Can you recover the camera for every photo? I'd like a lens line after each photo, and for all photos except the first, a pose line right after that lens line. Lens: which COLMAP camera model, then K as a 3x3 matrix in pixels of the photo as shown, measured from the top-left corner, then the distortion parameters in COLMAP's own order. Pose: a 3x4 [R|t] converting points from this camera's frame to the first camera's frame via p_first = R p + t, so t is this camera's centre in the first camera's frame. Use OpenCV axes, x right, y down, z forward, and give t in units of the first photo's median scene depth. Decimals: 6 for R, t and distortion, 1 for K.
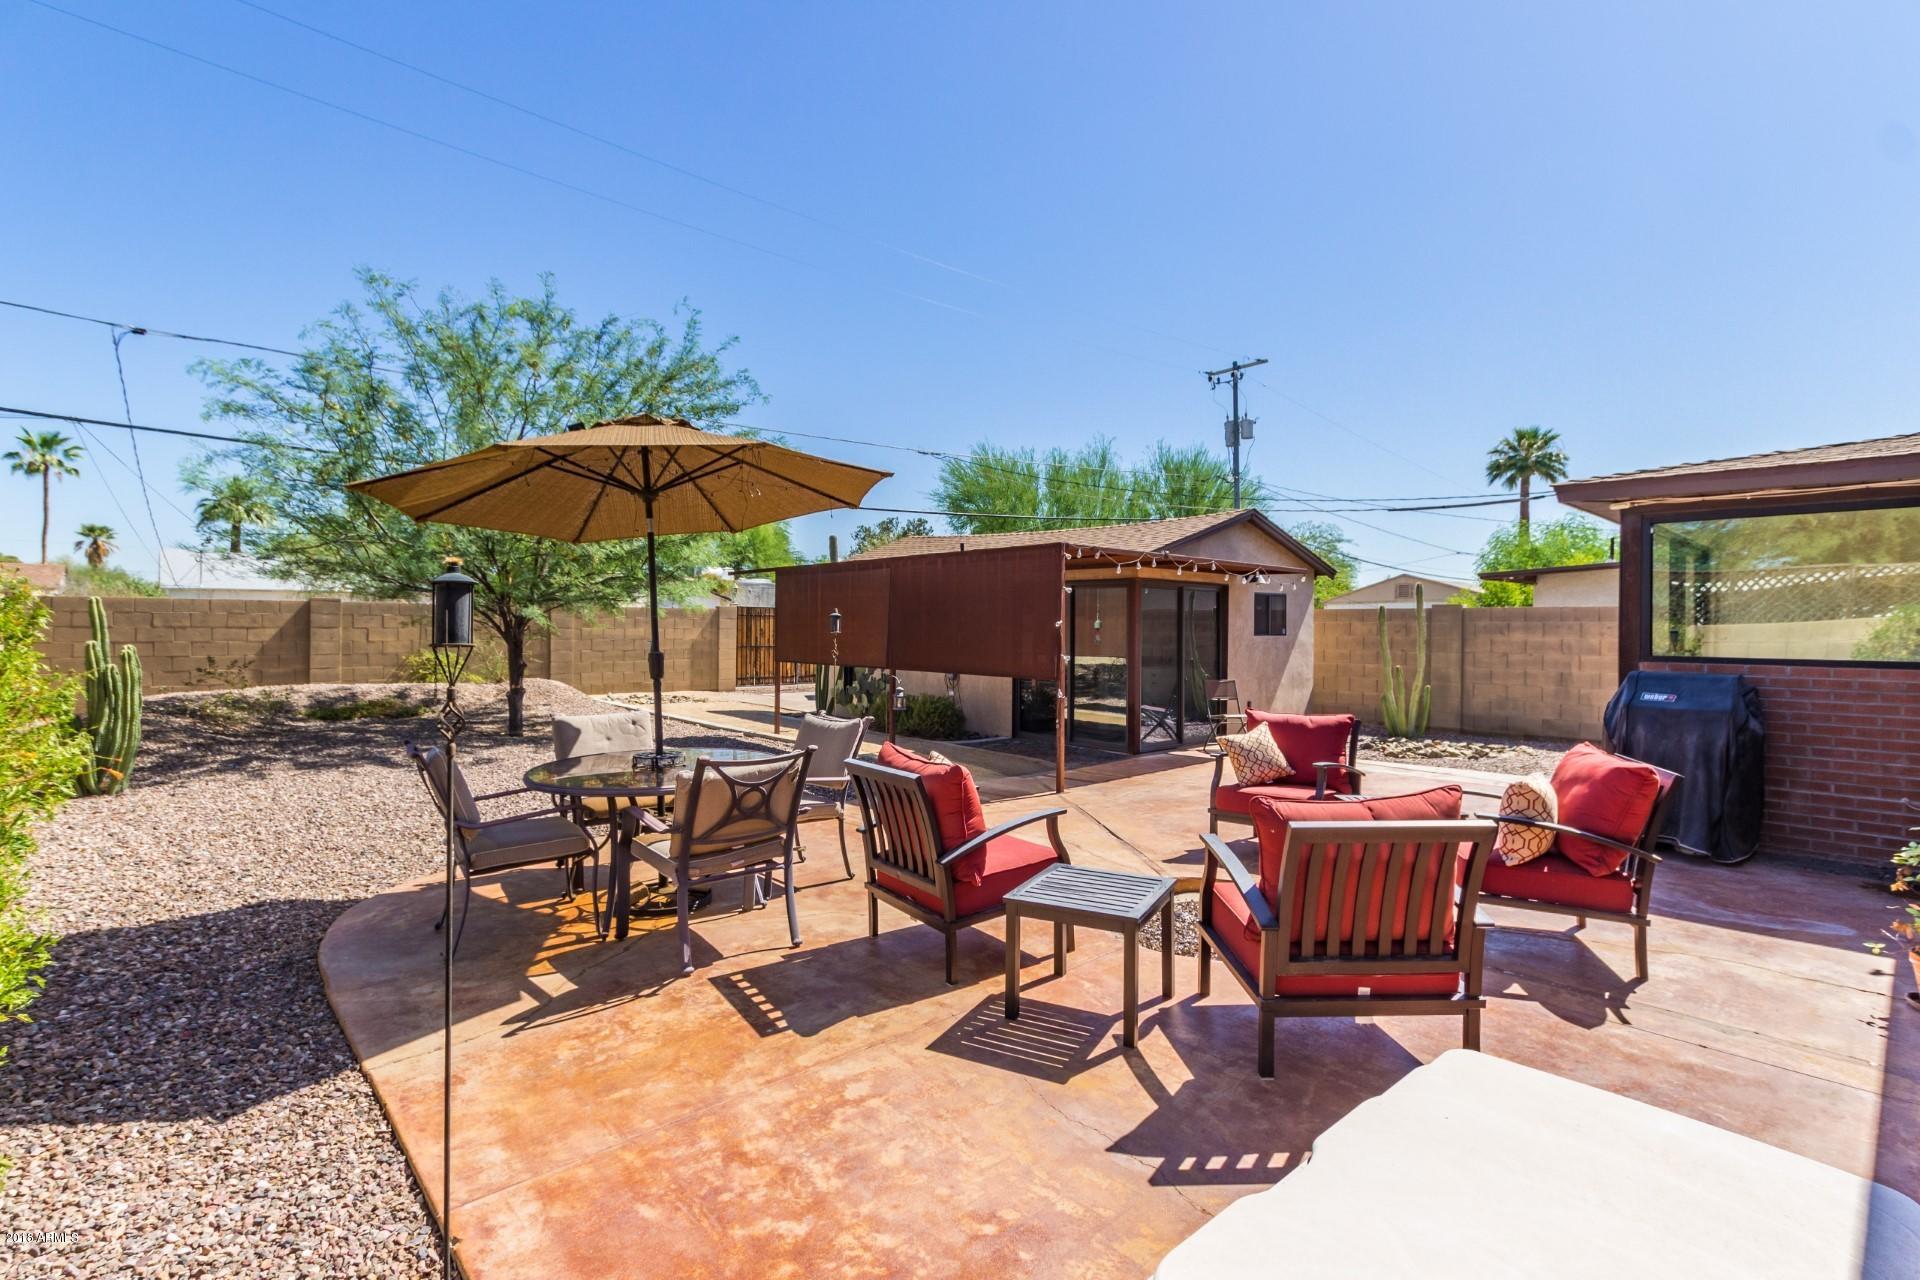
lens RADIAL K [[882.2, 0, 959.0], [0, 882.2, 632.5], [0, 0, 1]] dist [0.001877, -0.001126]
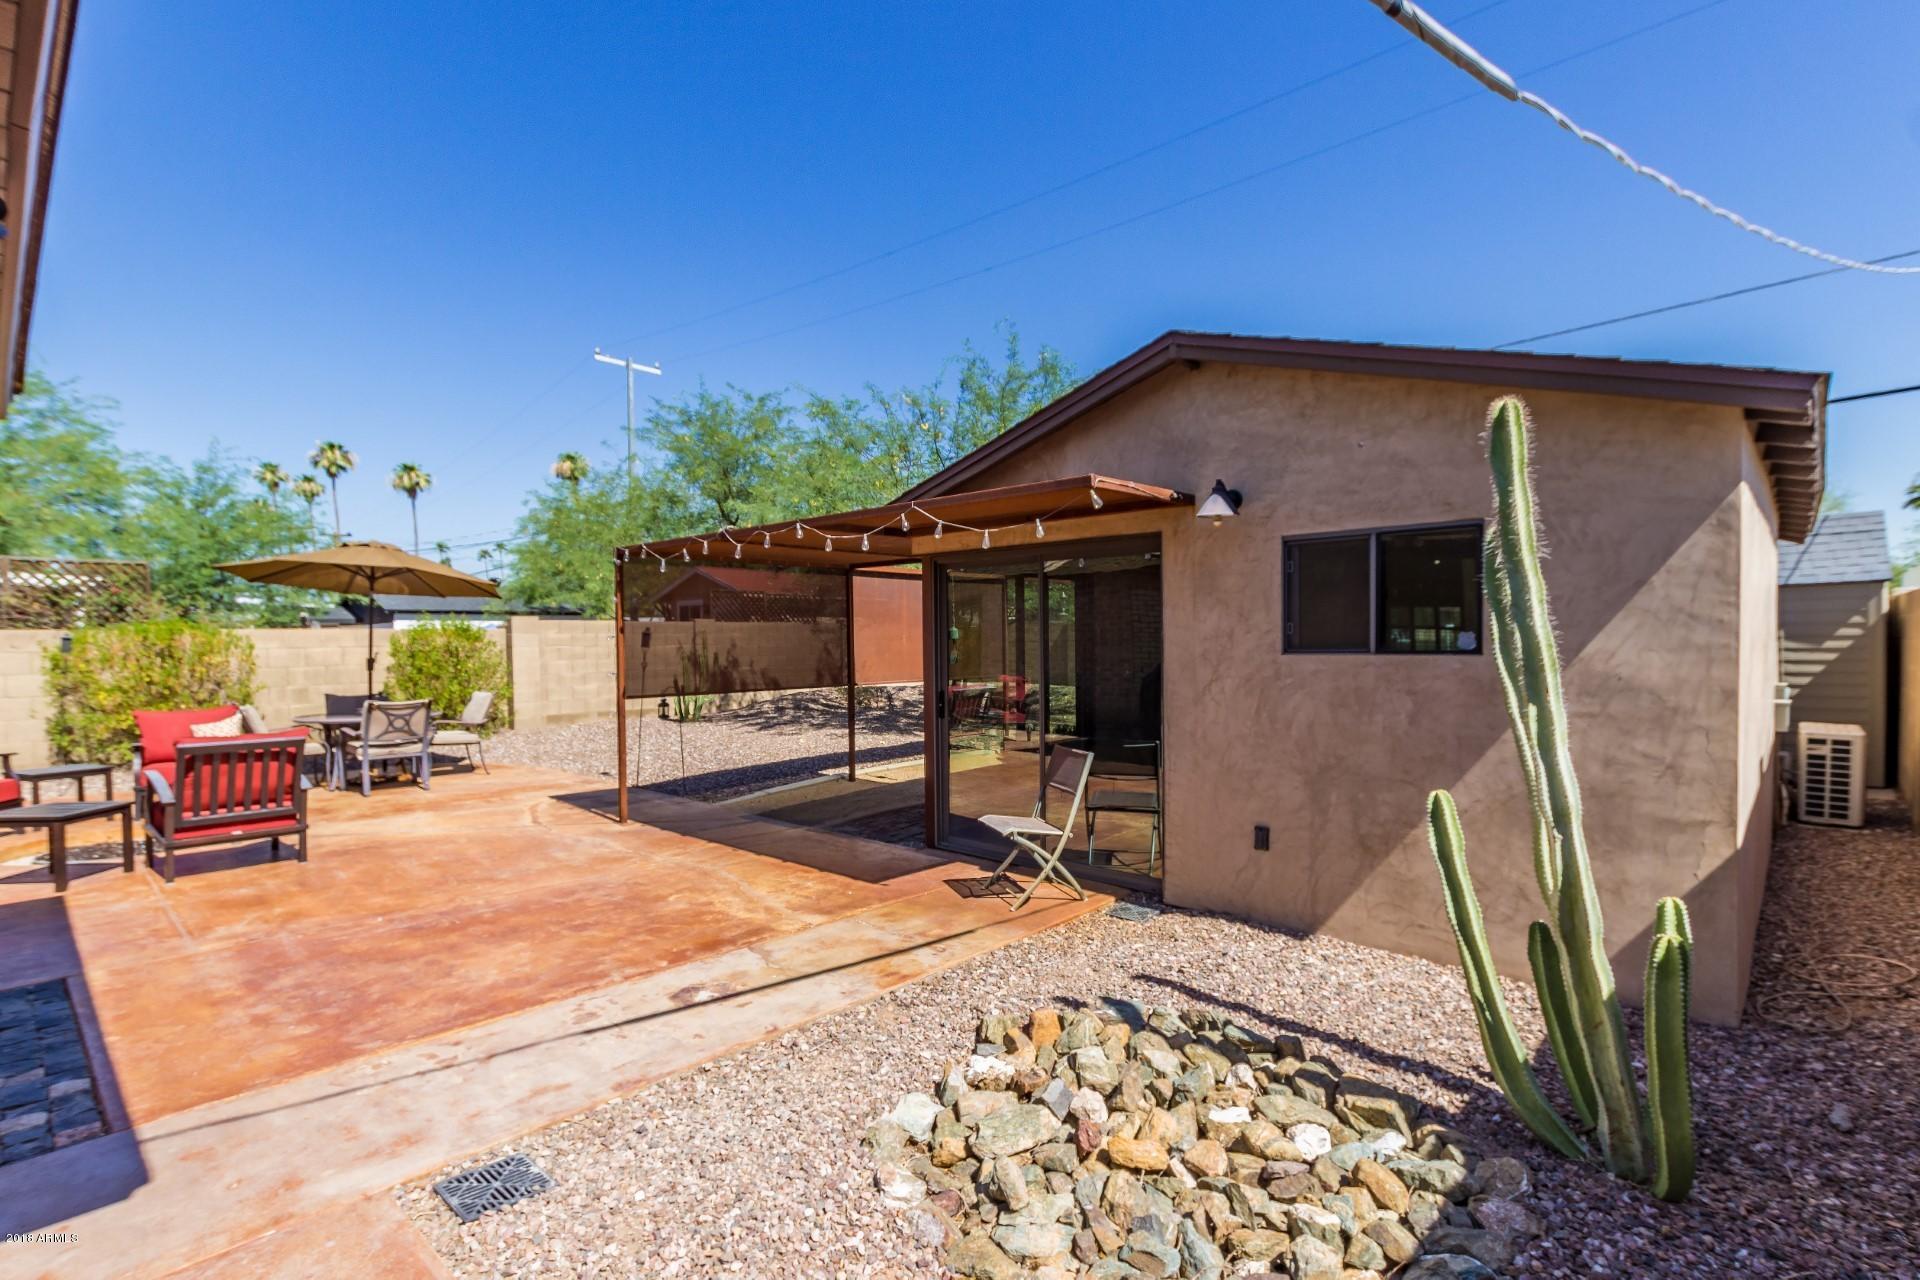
lens RADIAL K [[882.2, 0, 958.2], [0, 882.2, 633.0], [0, 0, 1]] dist [0.001877, -0.001126]
pose [[0.092687, 0.009076, -0.995654, 0.722803], [-0.003662, 0.999955, 0.008774, -0.008227], [0.995689, 0.002833, 0.092716, 0.855081]]
